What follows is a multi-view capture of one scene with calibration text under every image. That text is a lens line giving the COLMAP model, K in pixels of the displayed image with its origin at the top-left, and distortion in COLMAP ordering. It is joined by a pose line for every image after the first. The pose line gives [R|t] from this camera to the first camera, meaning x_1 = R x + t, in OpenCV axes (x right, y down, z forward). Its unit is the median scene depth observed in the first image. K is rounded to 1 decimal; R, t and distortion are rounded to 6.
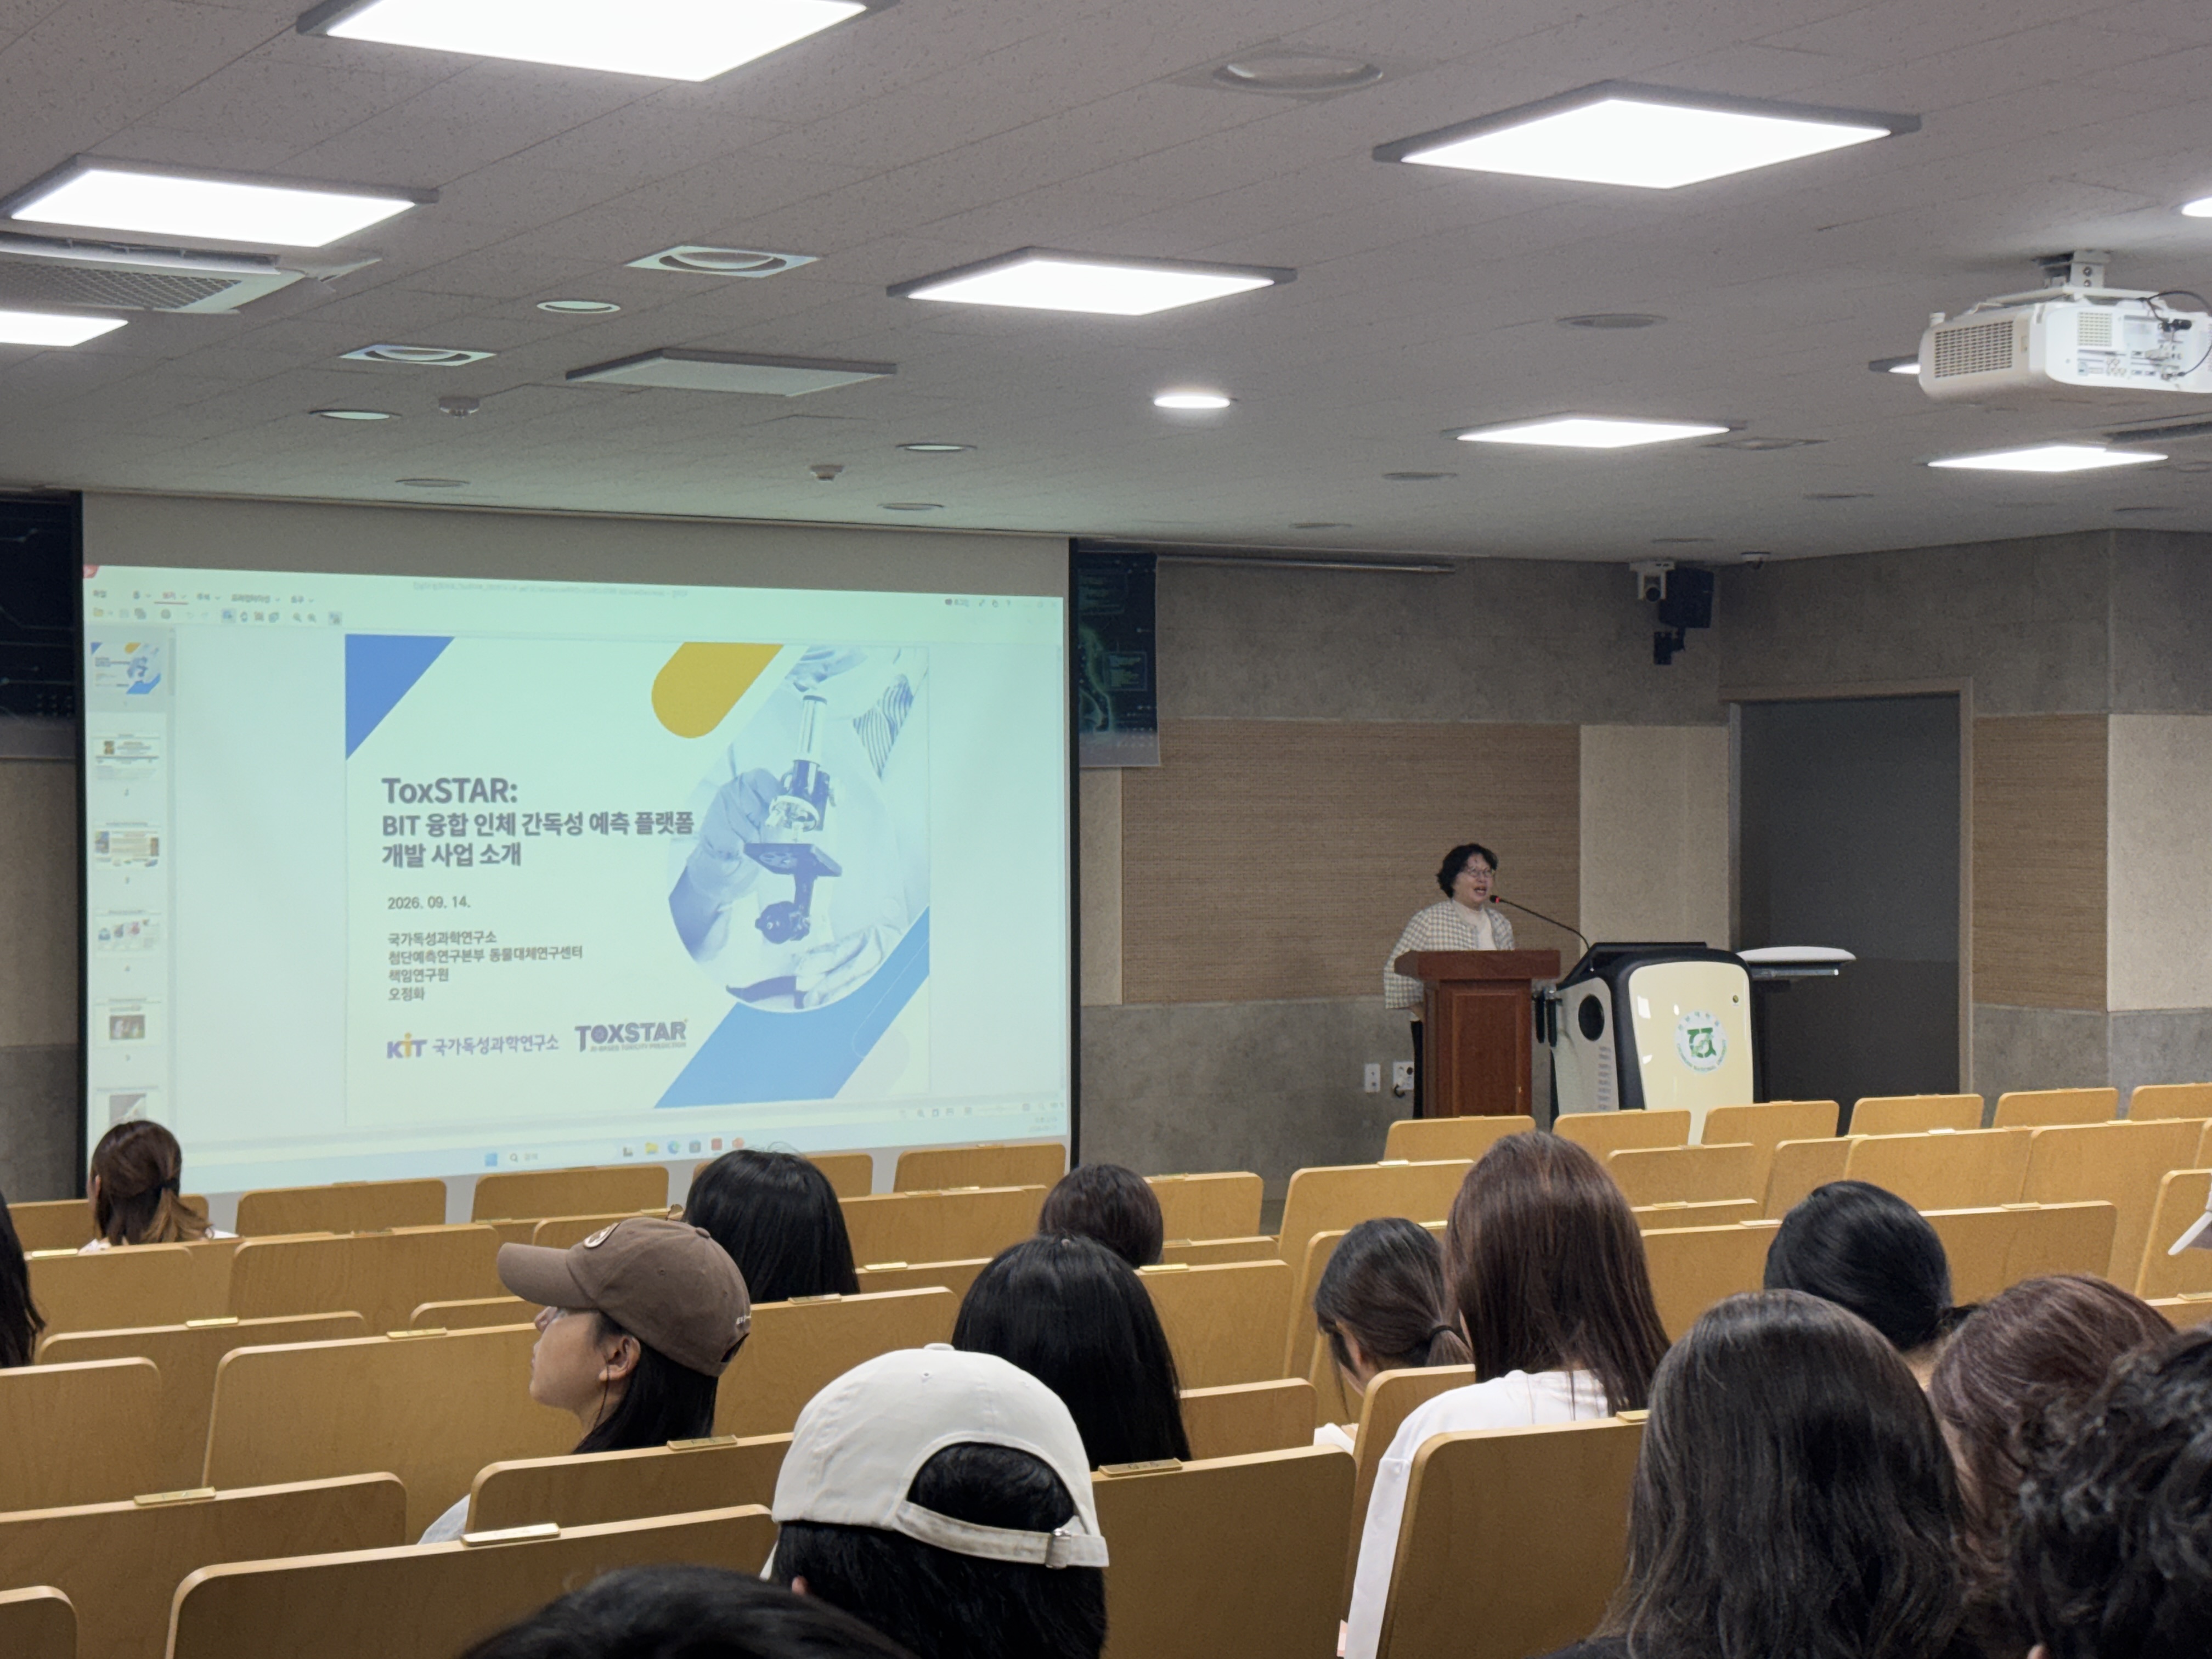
lens RADIAL K [[3448.0, 0, 1032.0], [0, 3448.0, 836.4], [0, 0, 1]] dist [0.163141, -0.123442]
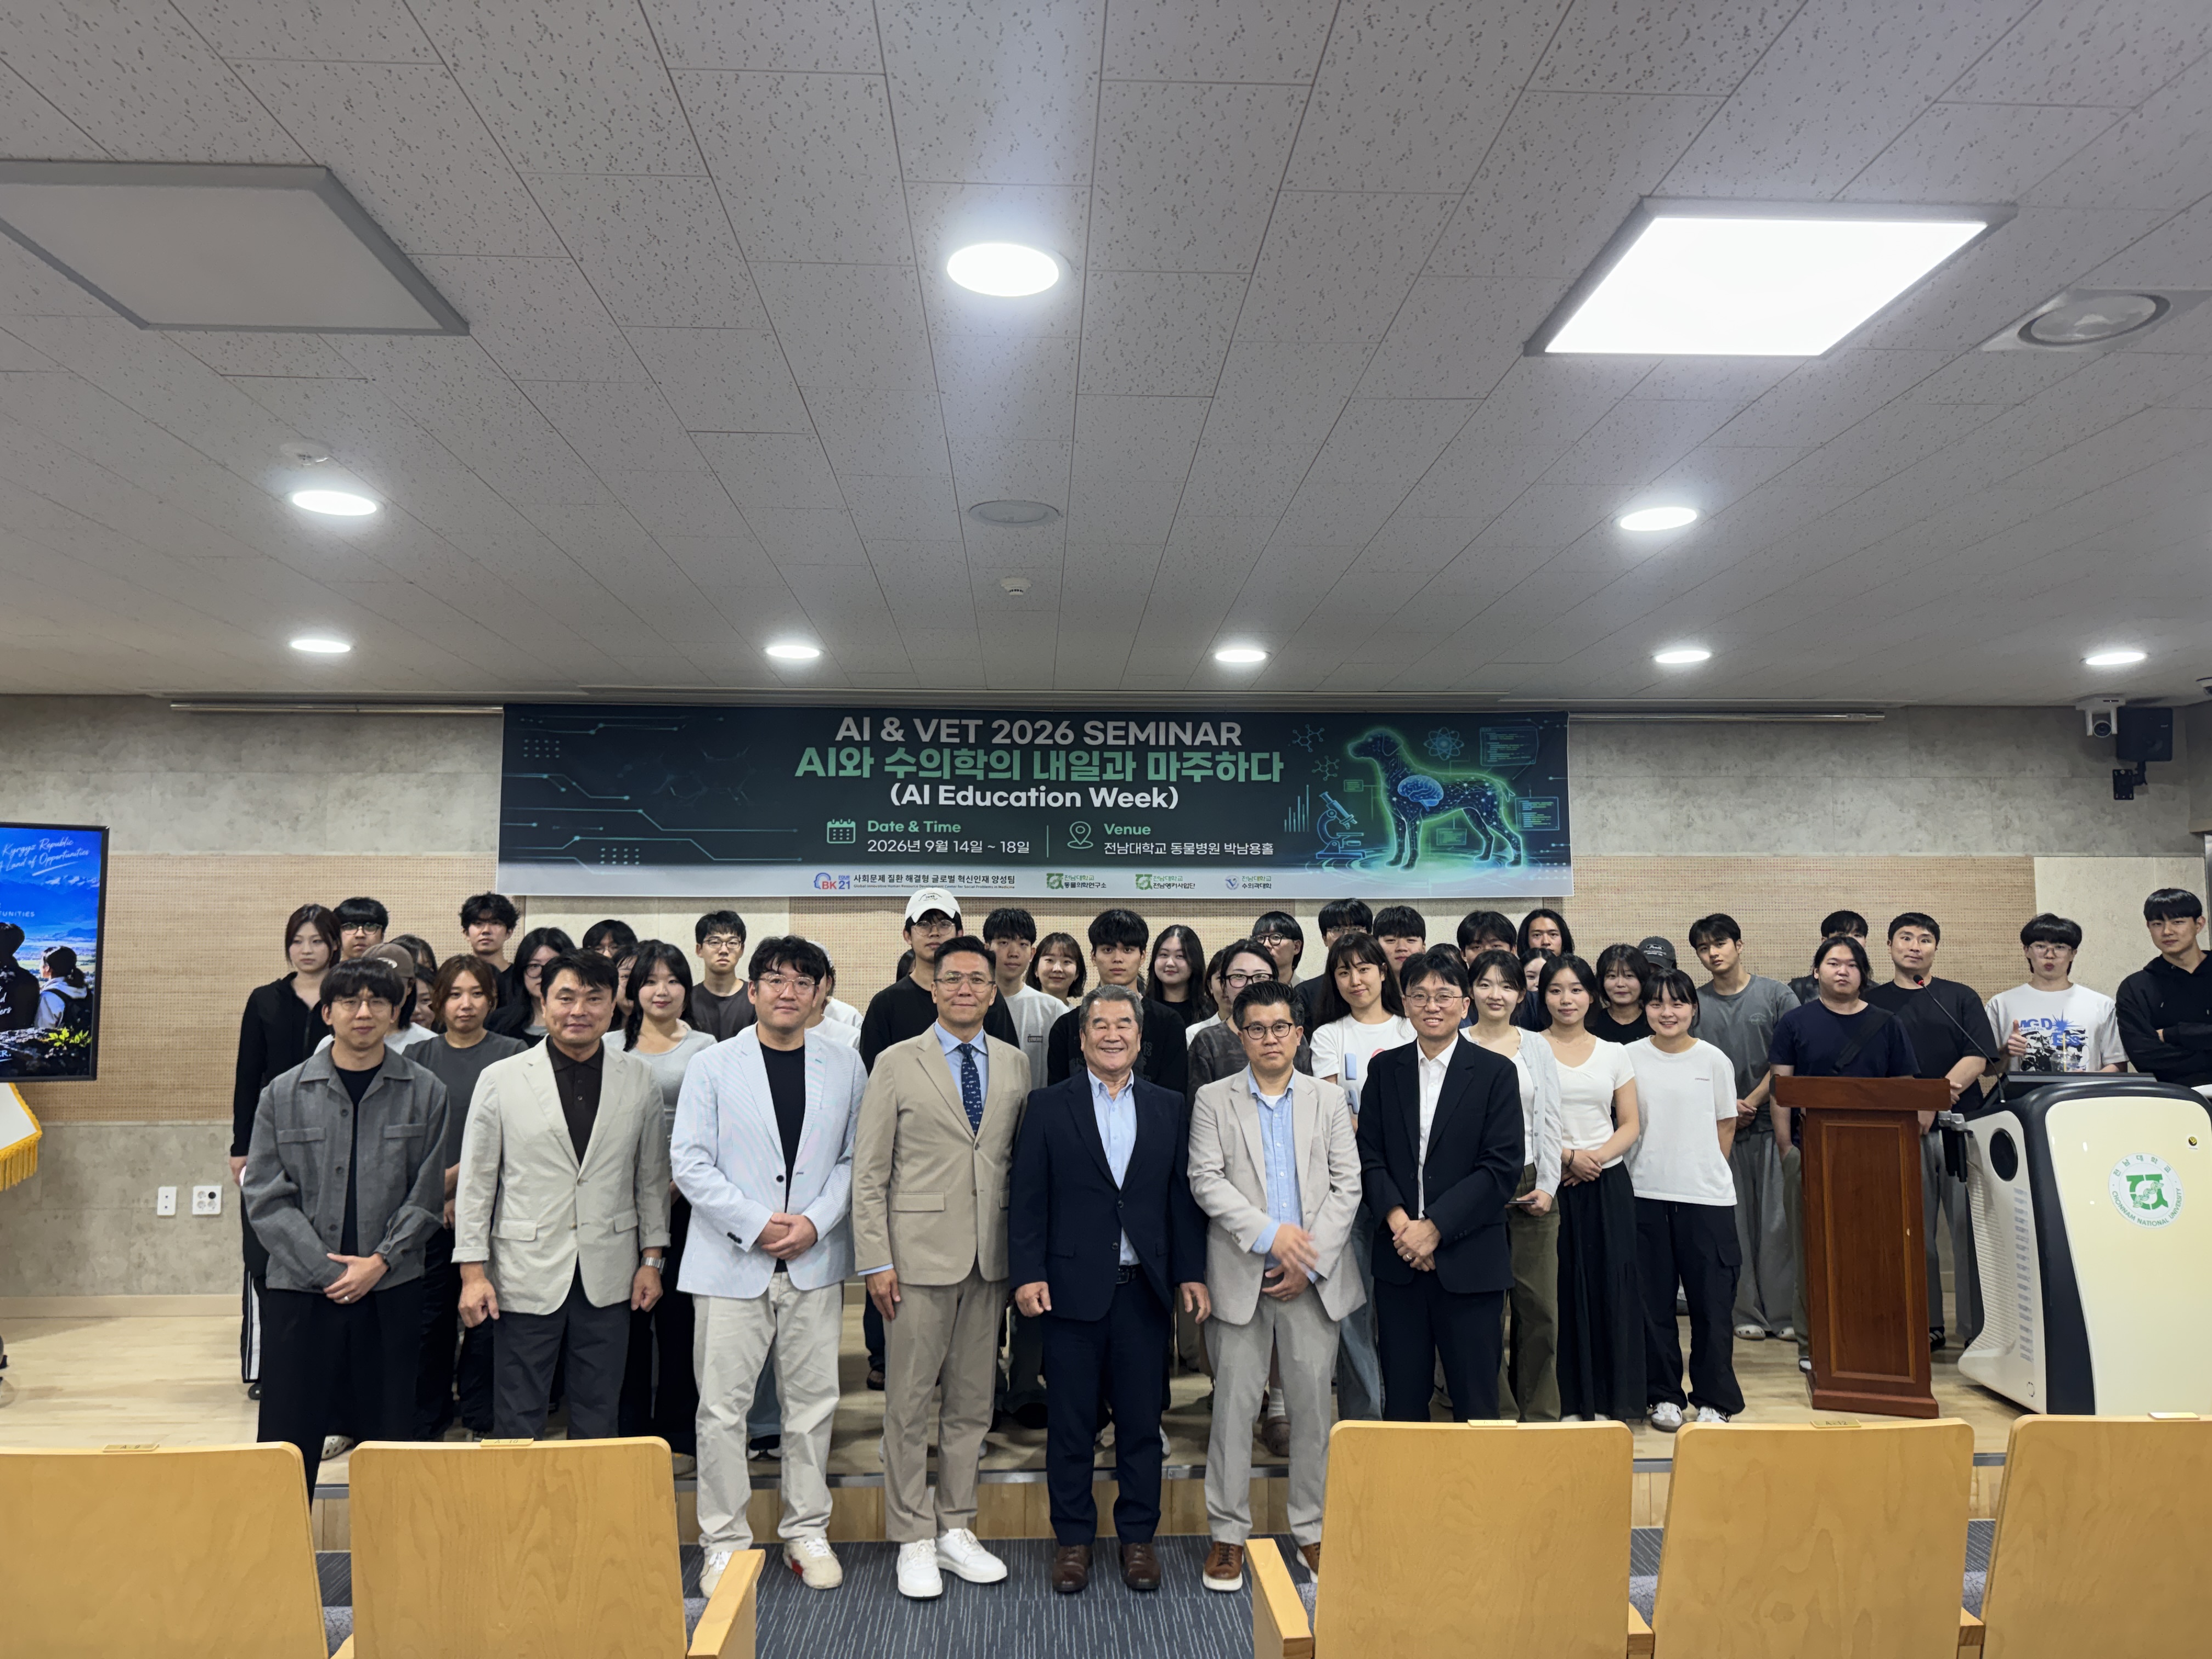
lens RADIAL K [[1527.1, 0, 1106.0], [0, 1527.1, 829.5], [0, 0, 1]] dist [0.083728, -0.095645]
pose [[0.898237, -0.039807, -0.437705, 0.121641], [-0.001641, 0.995579, -0.093911, 0.005570], [0.439508, 0.085073, 0.894201, 0.483630]]
